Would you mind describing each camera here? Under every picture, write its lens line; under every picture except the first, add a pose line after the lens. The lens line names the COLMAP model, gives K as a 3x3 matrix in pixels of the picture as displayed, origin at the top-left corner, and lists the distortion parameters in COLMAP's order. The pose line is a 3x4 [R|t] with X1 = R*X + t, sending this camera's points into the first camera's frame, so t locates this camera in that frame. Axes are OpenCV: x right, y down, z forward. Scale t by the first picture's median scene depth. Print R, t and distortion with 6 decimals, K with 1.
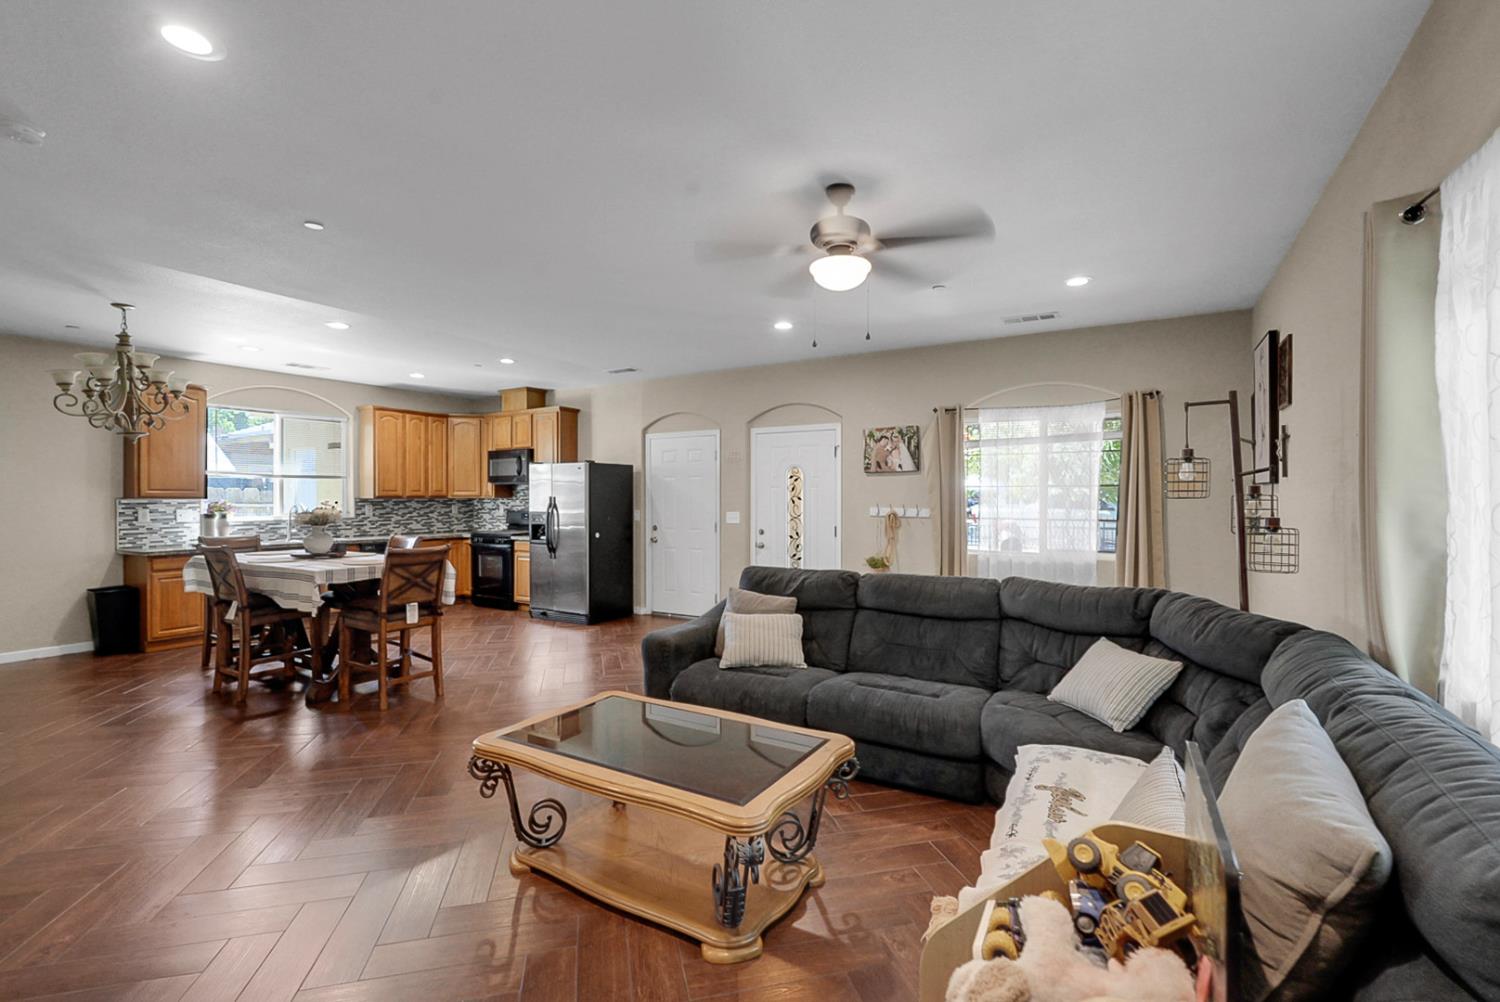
lens RADIAL K [[664.0, 0, 744.6], [0, 664.0, 500.1], [0, 0, 1]] dist [-0.006342, 0.004076]
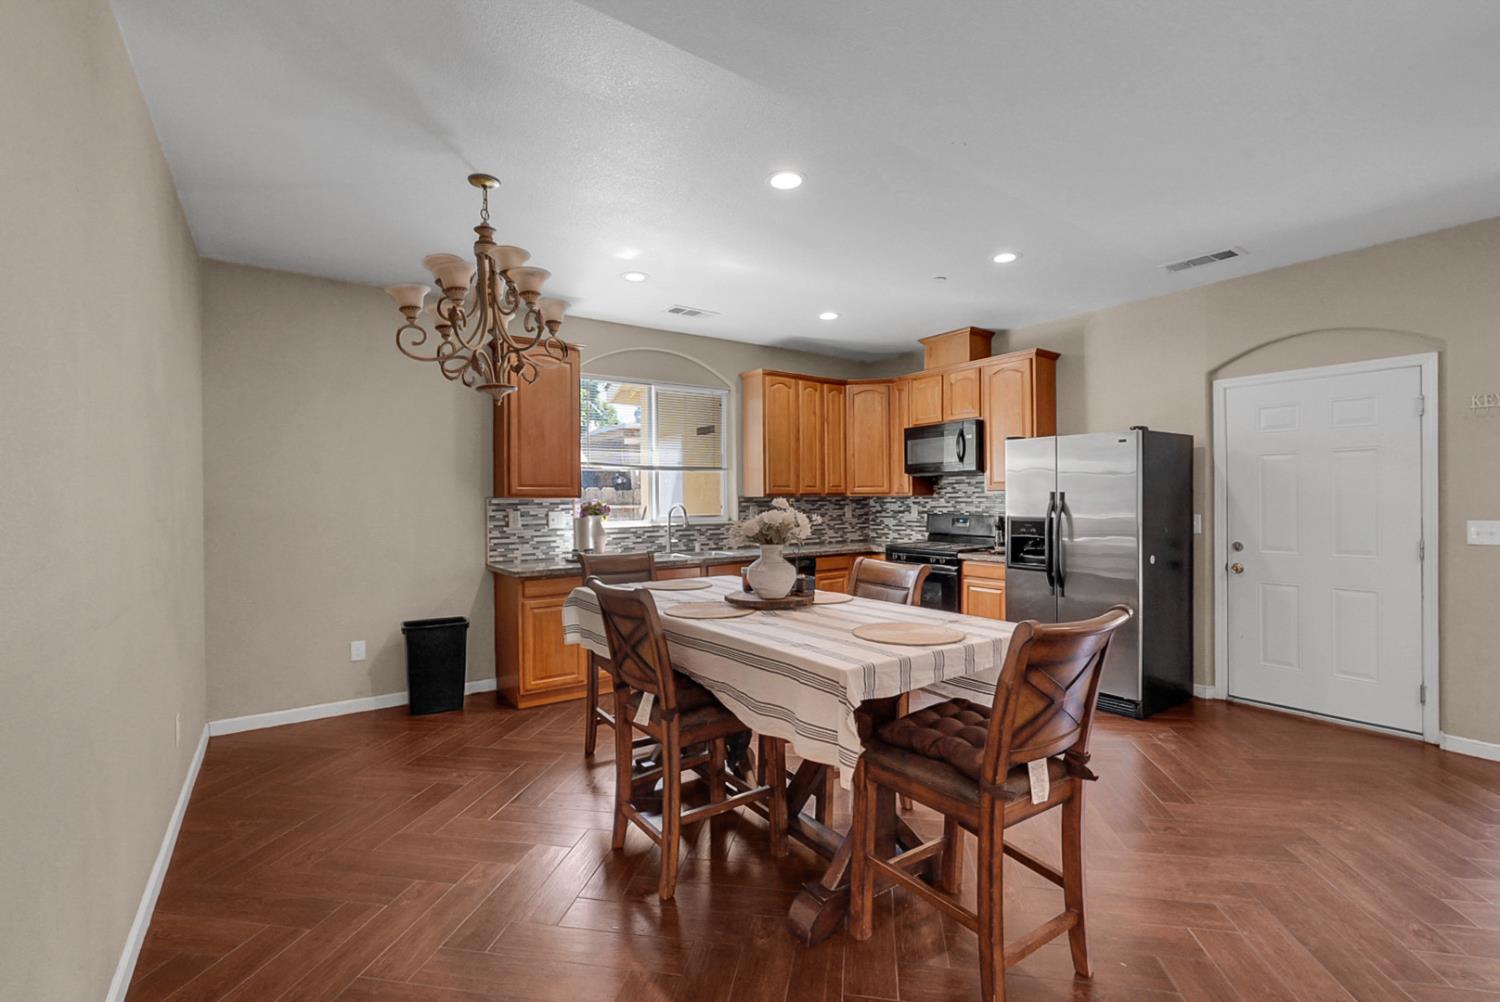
lens RADIAL K [[664.0, 0, 756.4], [0, 664.0, 509.0], [0, 0, 1]] dist [-0.006342, 0.004076]
pose [[0.923912, 0.001278, -0.382602, -0.311874], [0.003307, 0.999930, 0.011325, 0.002612], [0.382590, -0.011729, 0.923844, 0.349629]]
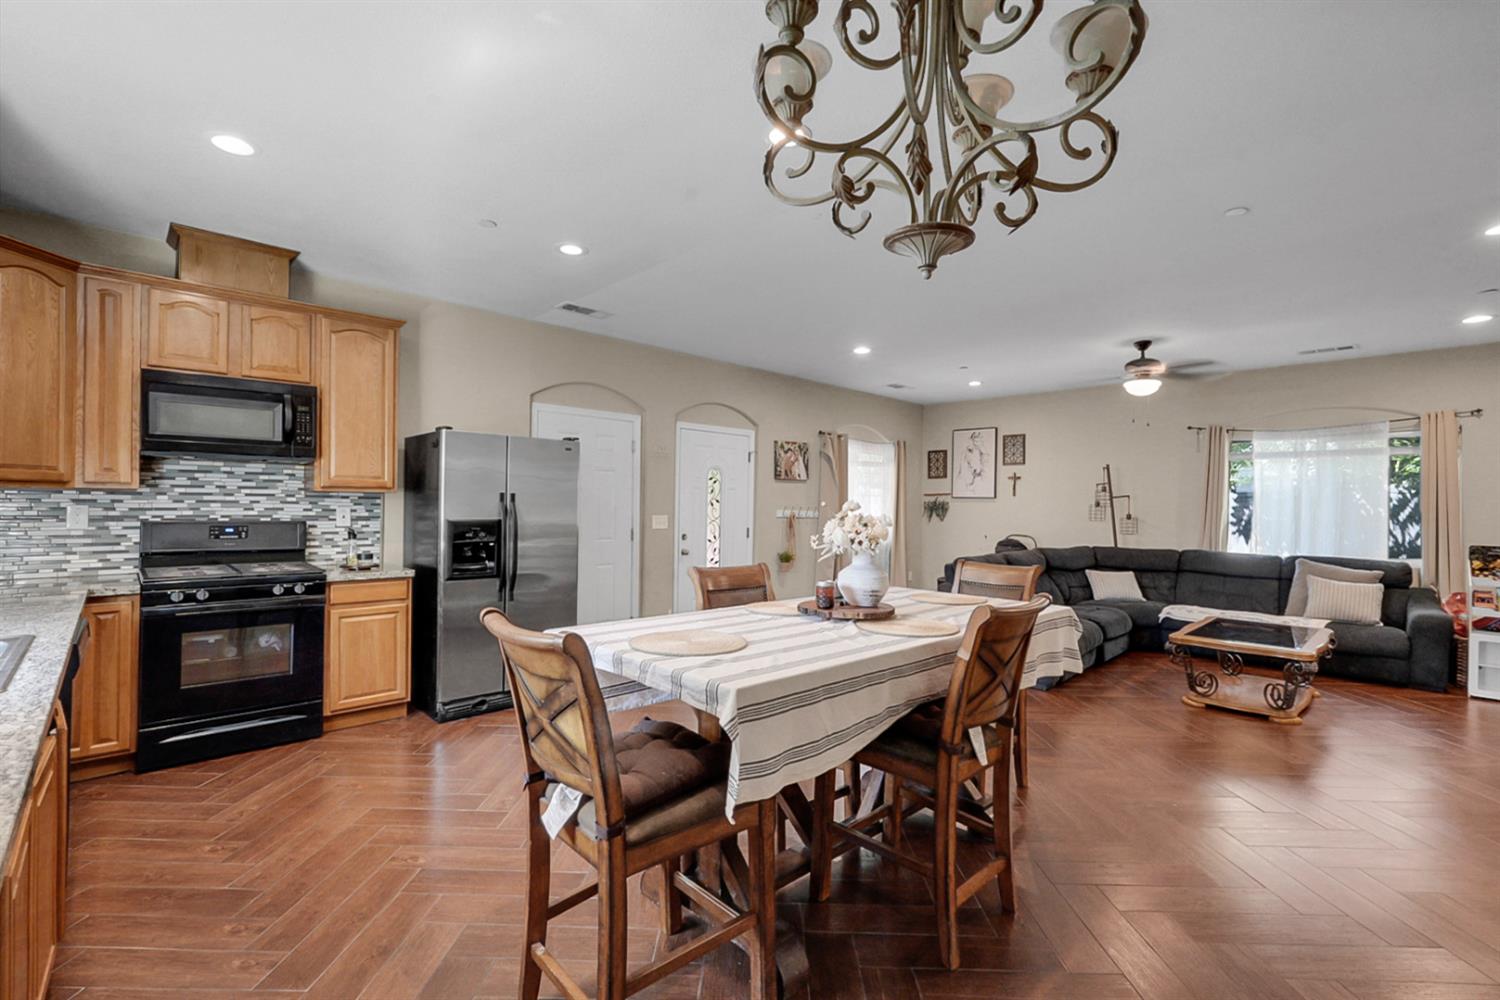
lens RADIAL K [[664.0, 0, 743.6], [0, 664.0, 503.2], [0, 0, 1]] dist [-0.006342, 0.004076]
pose [[0.250388, 0.003807, 0.968138, -0.794666], [-0.011641, 0.999932, -0.000922, 0.001491], [-0.968076, -0.011039, 0.250415, 0.660344]]
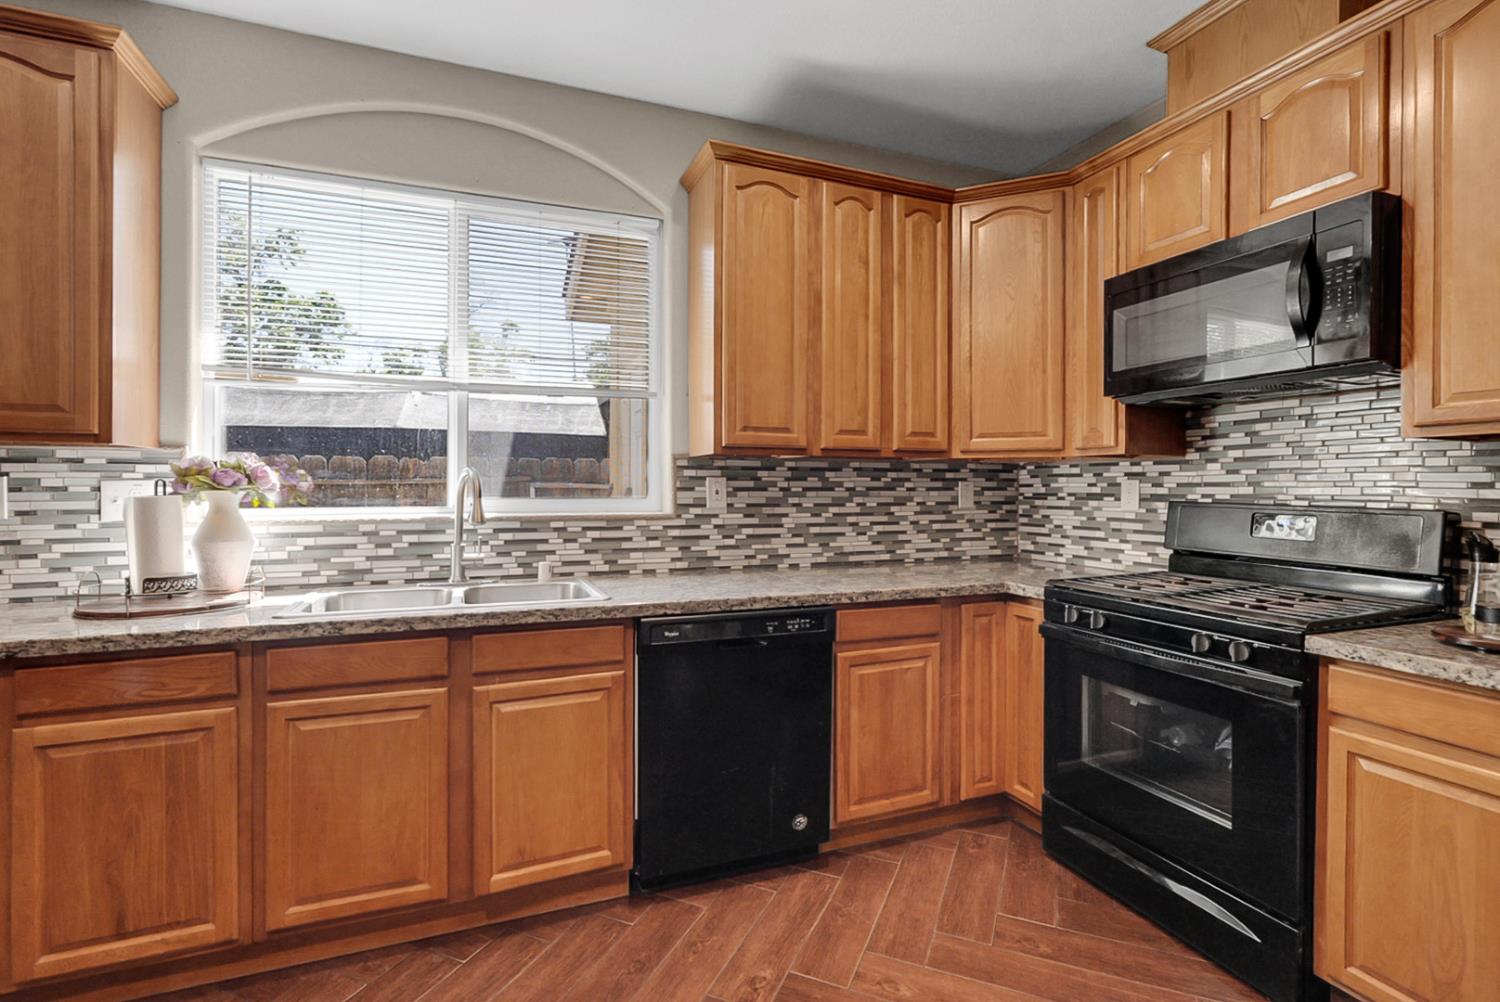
lens RADIAL K [[664.0, 0, 795.9], [0, 664.0, 485.6], [0, 0, 1]] dist [-0.006342, 0.004076]
pose [[0.852343, 0.003229, -0.522973, -0.411587], [-0.007604, 0.999952, -0.006218, 0.015112], [0.522928, 0.009276, 0.852326, 0.832928]]
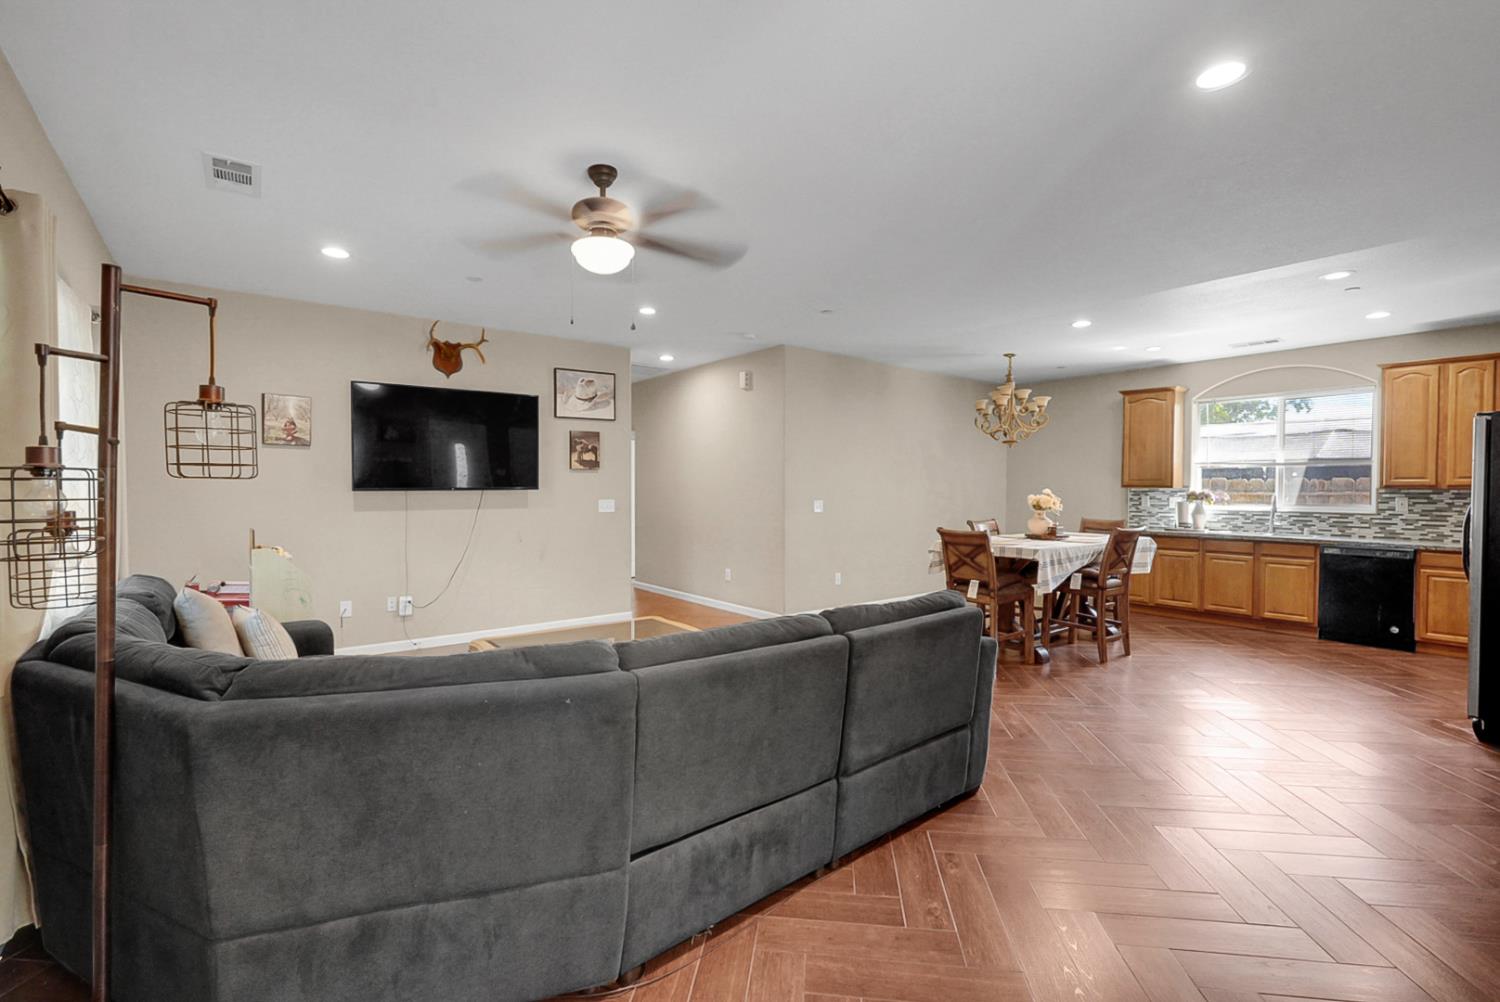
lens RADIAL K [[664.0, 0, 760.2], [0, 664.0, 502.3], [0, 0, 1]] dist [-0.006342, 0.004076]
pose [[-0.316503, 0.023787, -0.948293, 0.413552], [-0.007743, 0.999587, 0.027658, -0.002629], [0.948560, 0.016096, -0.316189, 0.621632]]
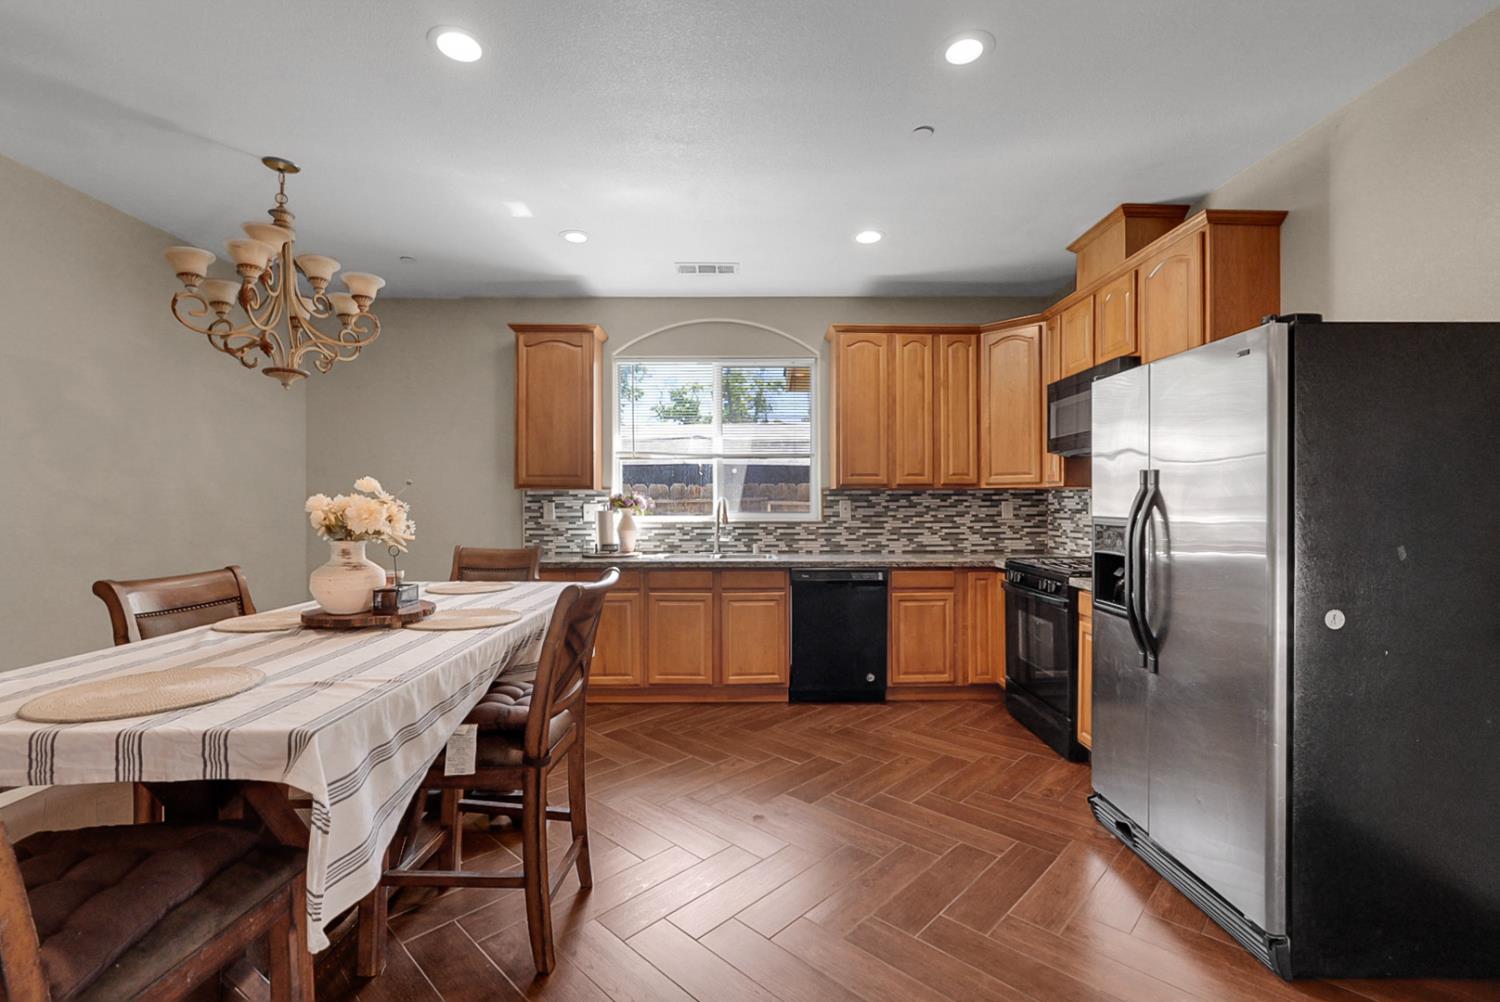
lens RADIAL K [[664.0, 0, 742.7], [0, 664.0, 498.2], [0, 0, 1]] dist [-0.006342, 0.004076]
pose [[0.539198, -0.003314, -0.842173, -0.133378], [-0.002797, 0.999980, -0.005726, 0.010324], [0.842175, 0.005443, 0.539177, 0.678129]]
